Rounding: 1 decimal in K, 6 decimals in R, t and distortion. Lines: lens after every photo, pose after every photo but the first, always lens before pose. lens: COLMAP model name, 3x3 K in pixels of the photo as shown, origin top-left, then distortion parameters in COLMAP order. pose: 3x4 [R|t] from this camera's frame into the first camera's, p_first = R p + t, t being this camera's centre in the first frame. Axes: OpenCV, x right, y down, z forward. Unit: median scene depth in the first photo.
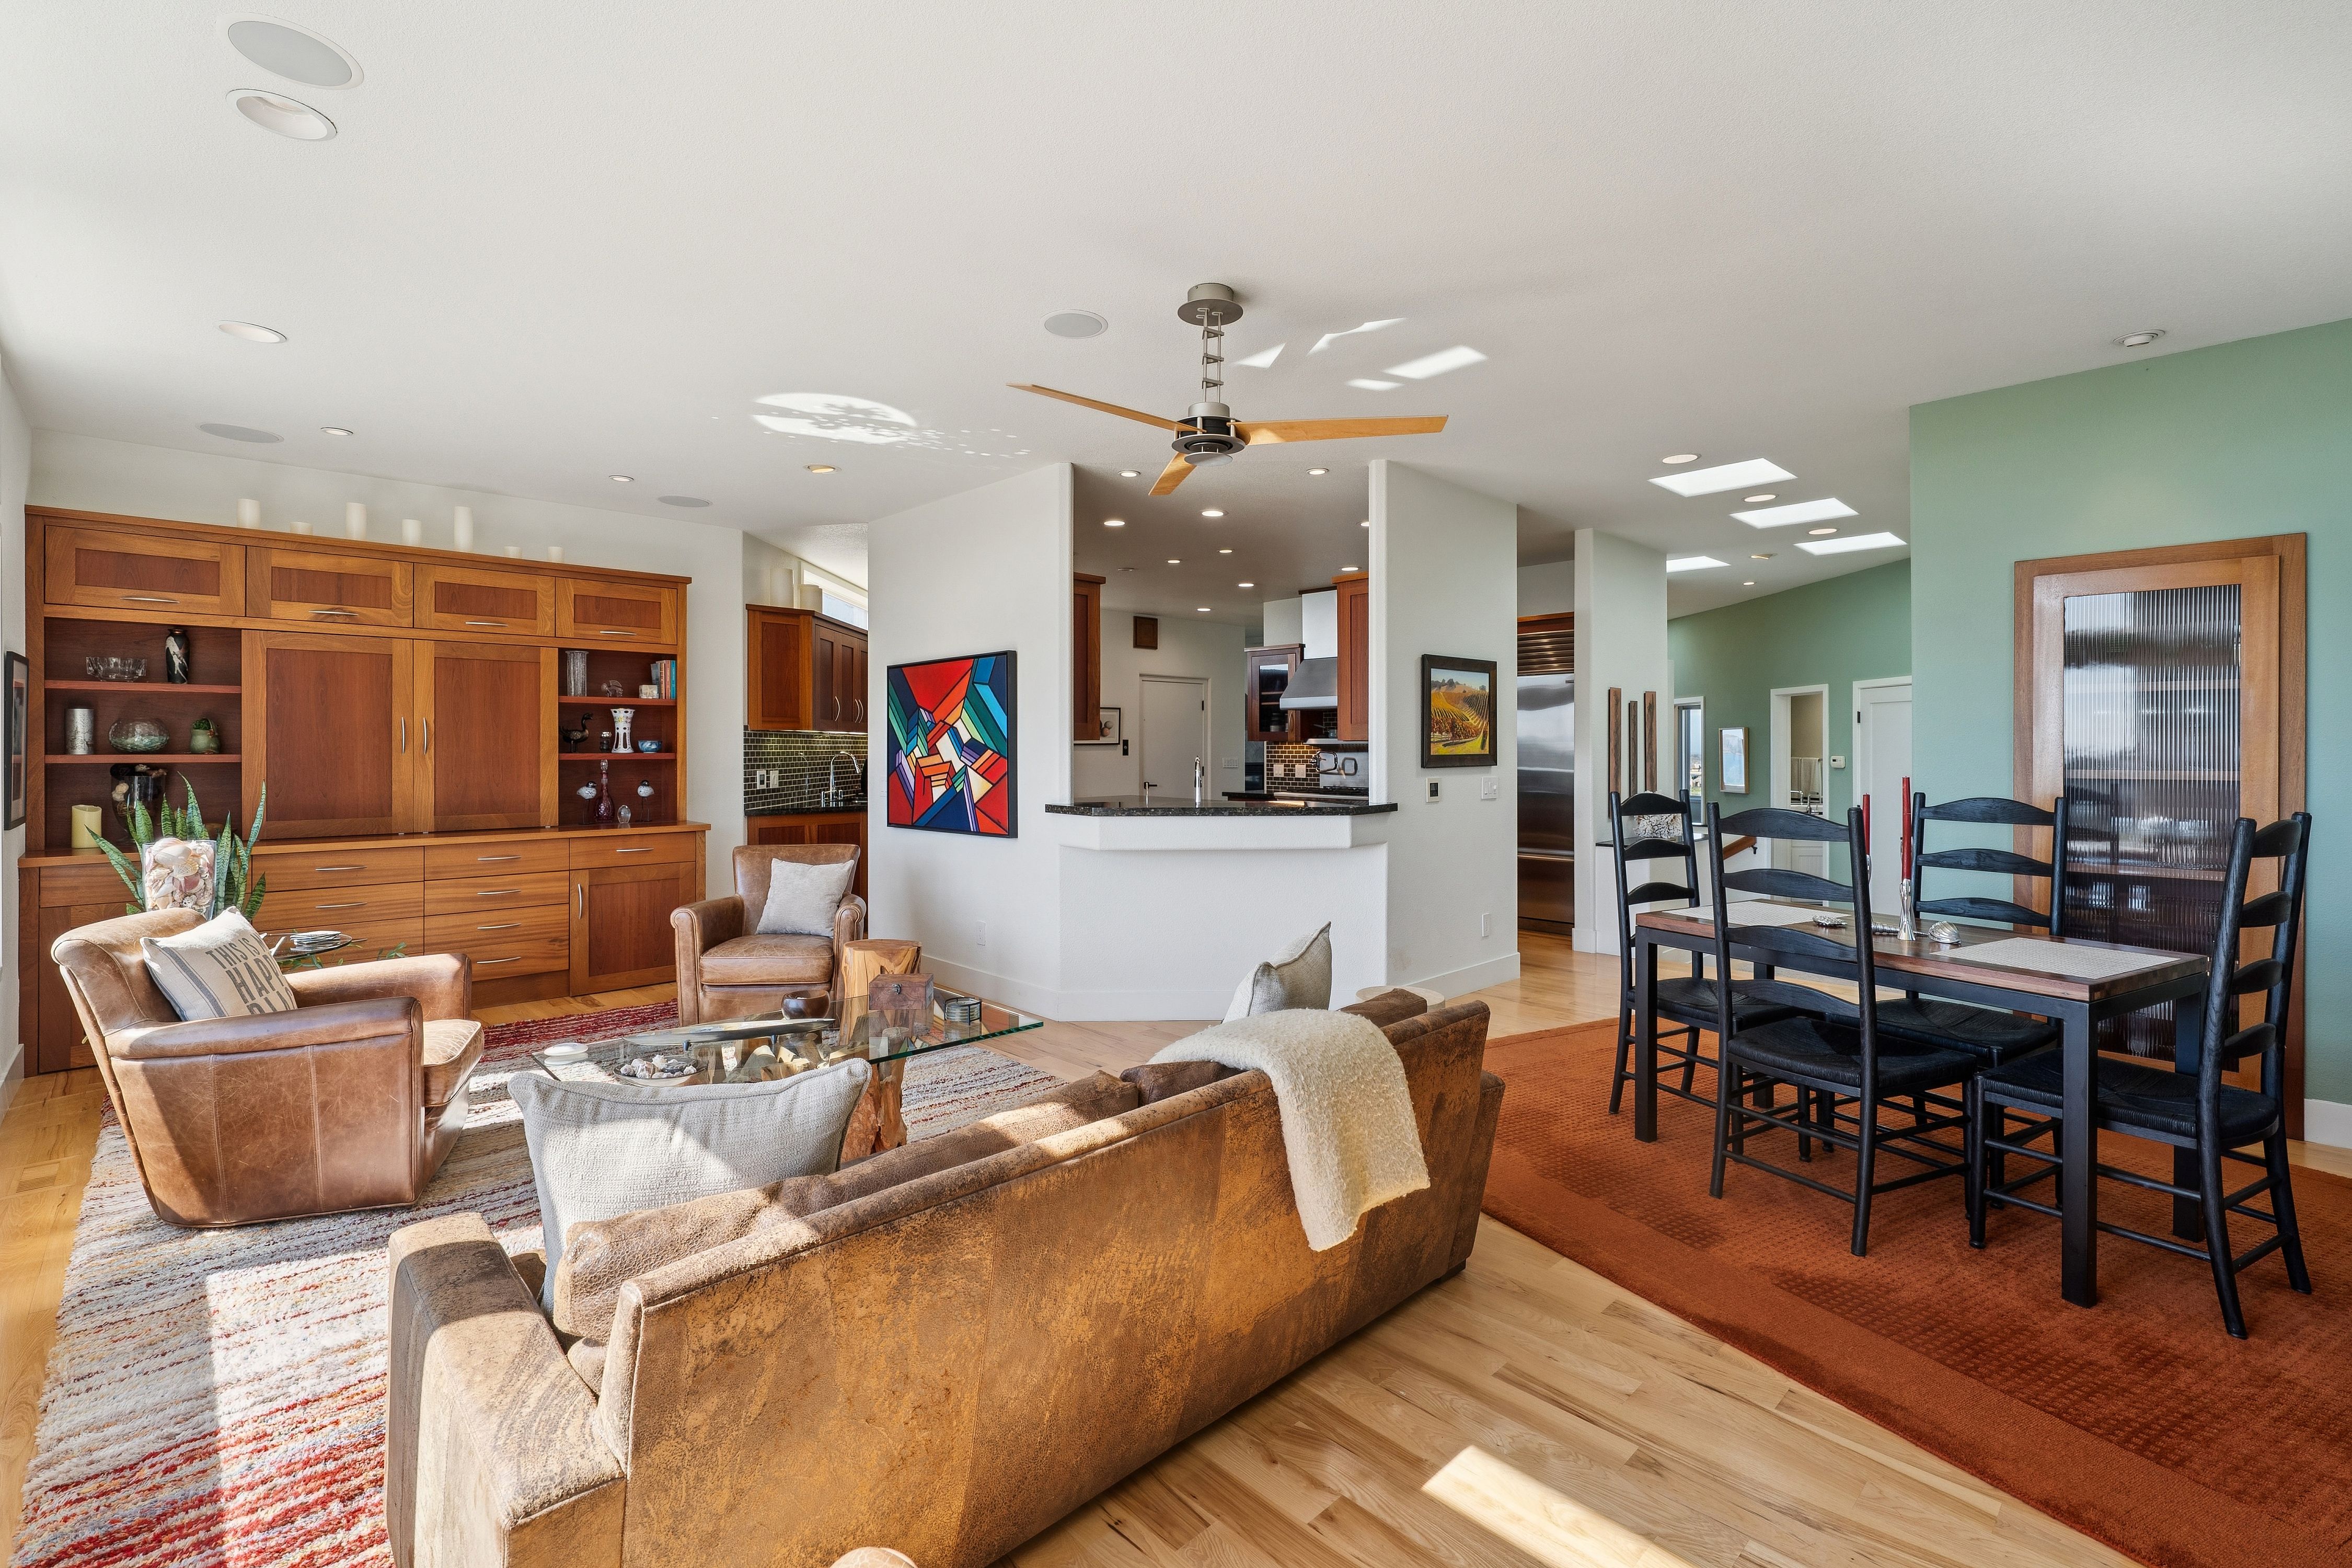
lens RADIAL K [[1013.2, 0, 1167.1], [0, 1013.2, 749.6], [0, 0, 1]] dist [-0.001064, -0.000160]
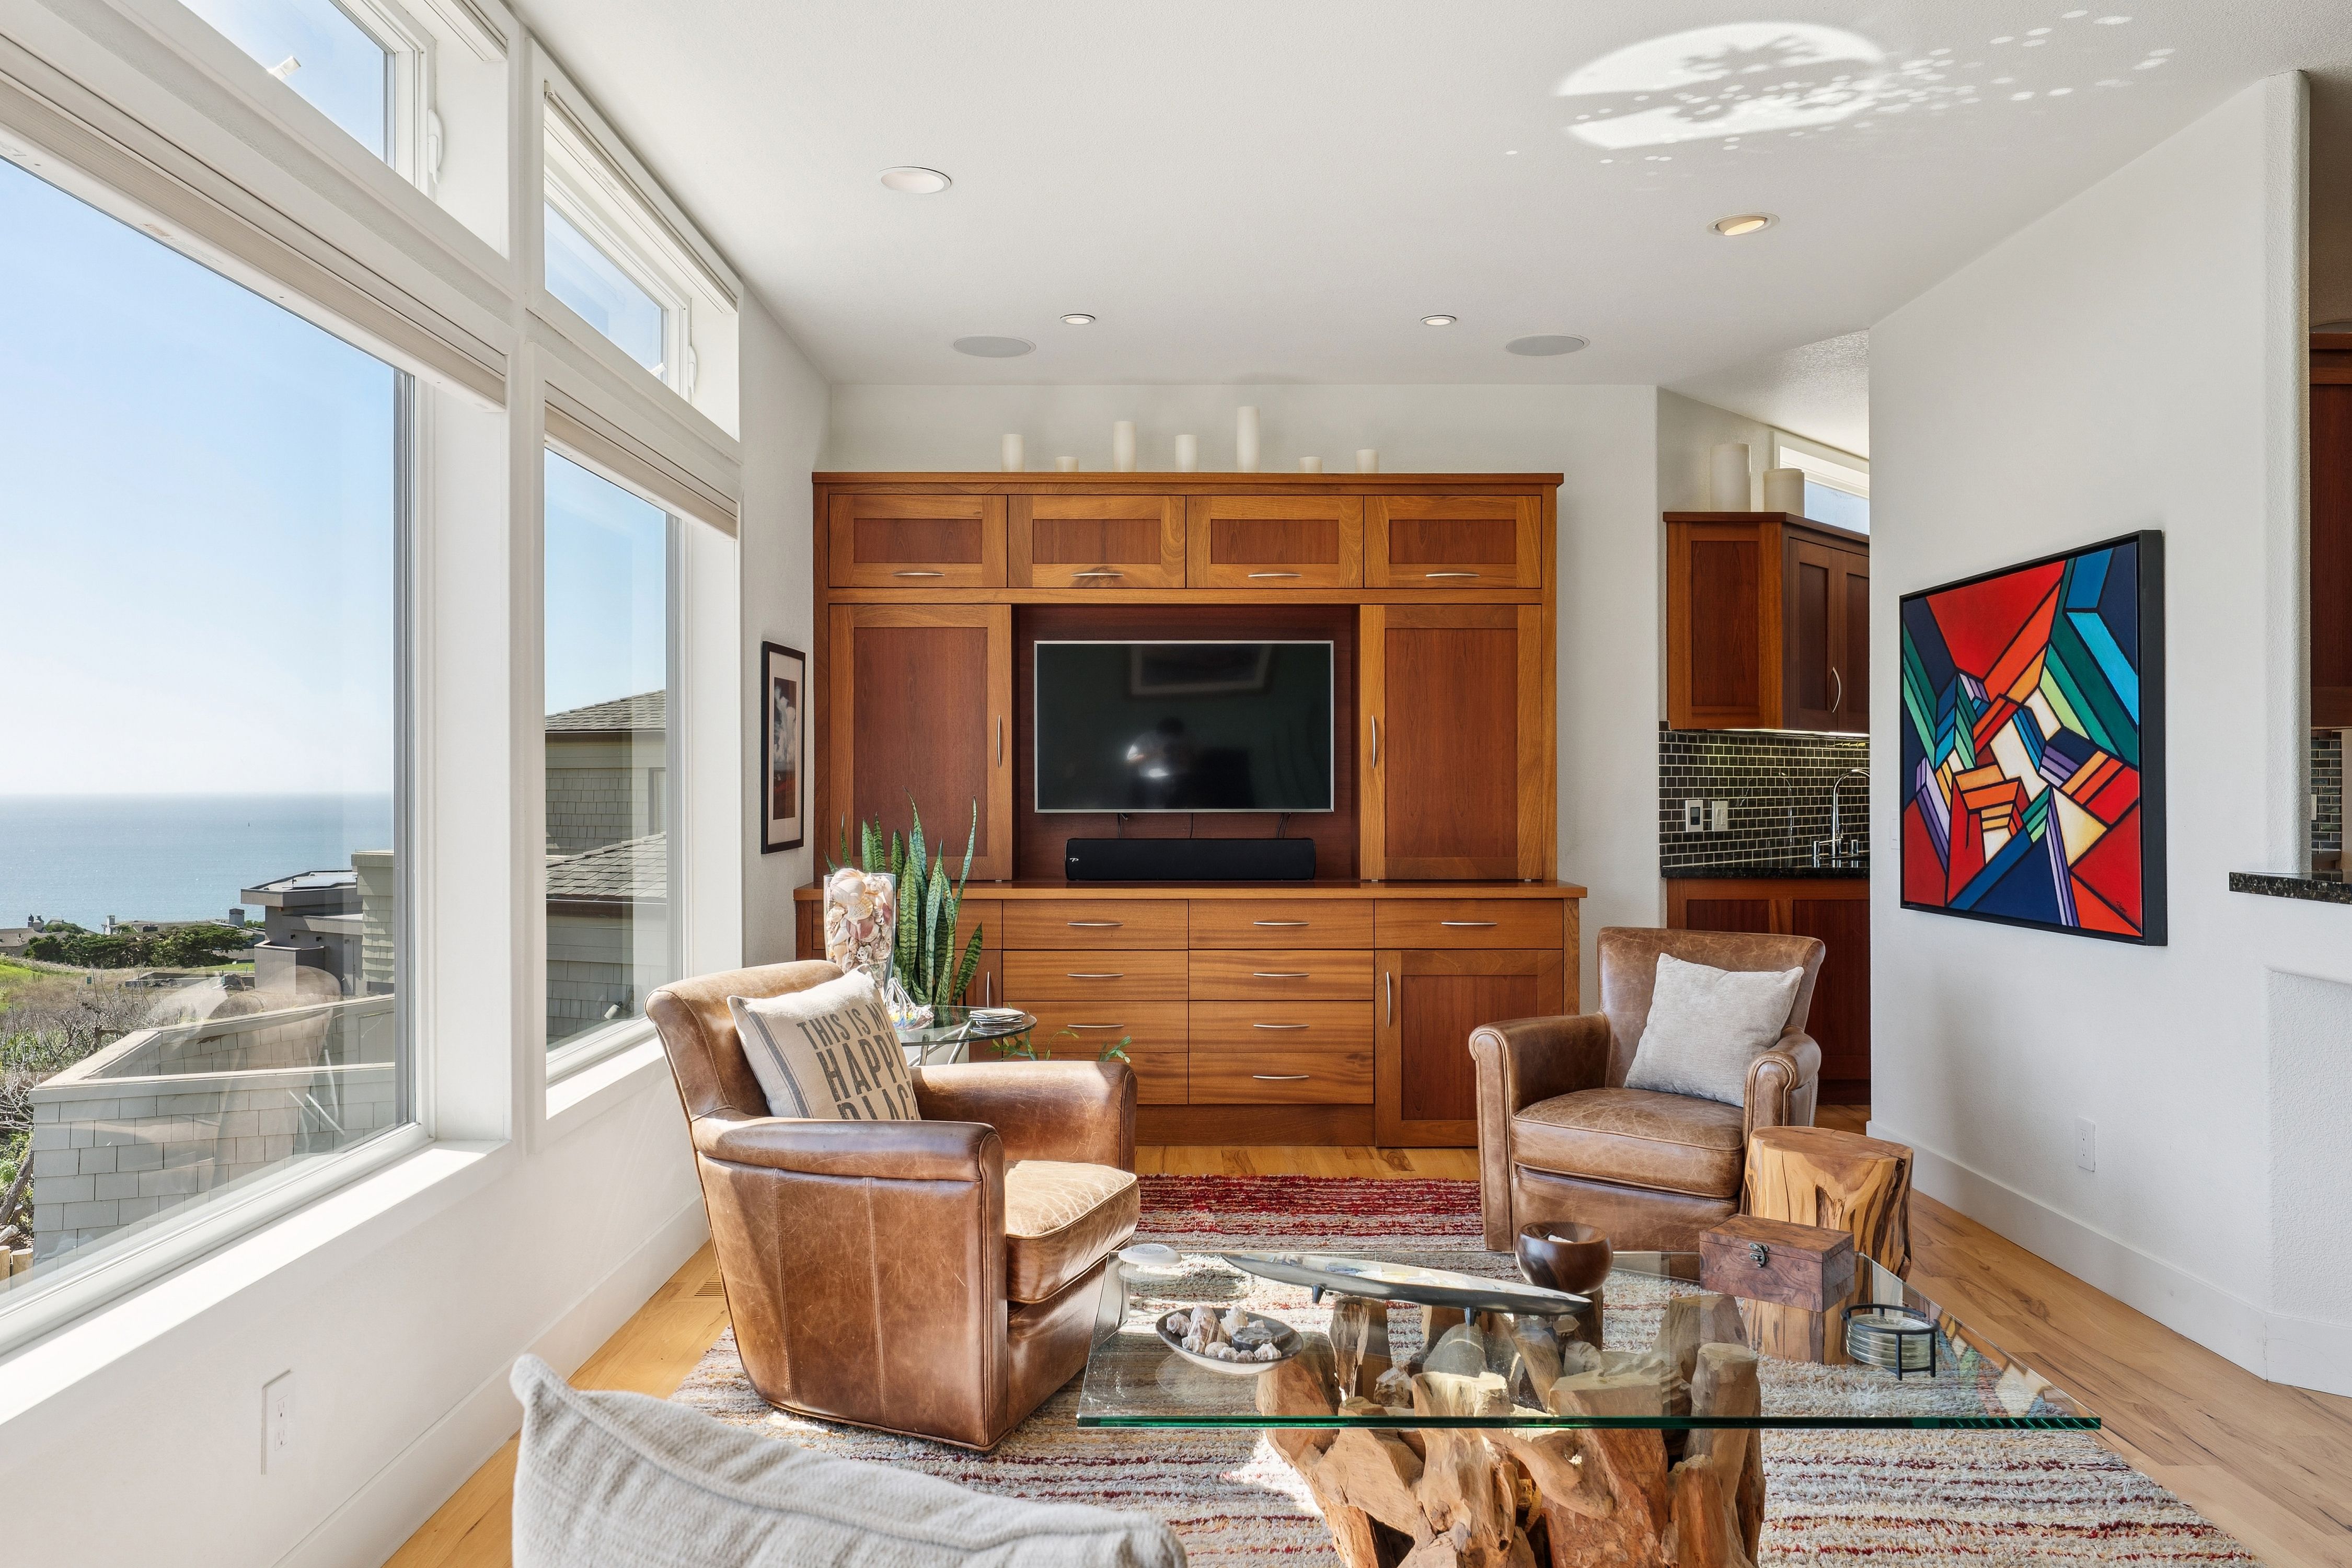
lens RADIAL K [[1622.5, 0, 1206.9], [0, 1622.5, 787.1], [0, 0, 1]] dist [0.005712, -0.000245]
pose [[0.735673, 0.001295, -0.677335, 0.028595], [0.000311, 0.999997, 0.002250, 0.015366], [0.677336, -0.001865, 0.735671, 0.187806]]
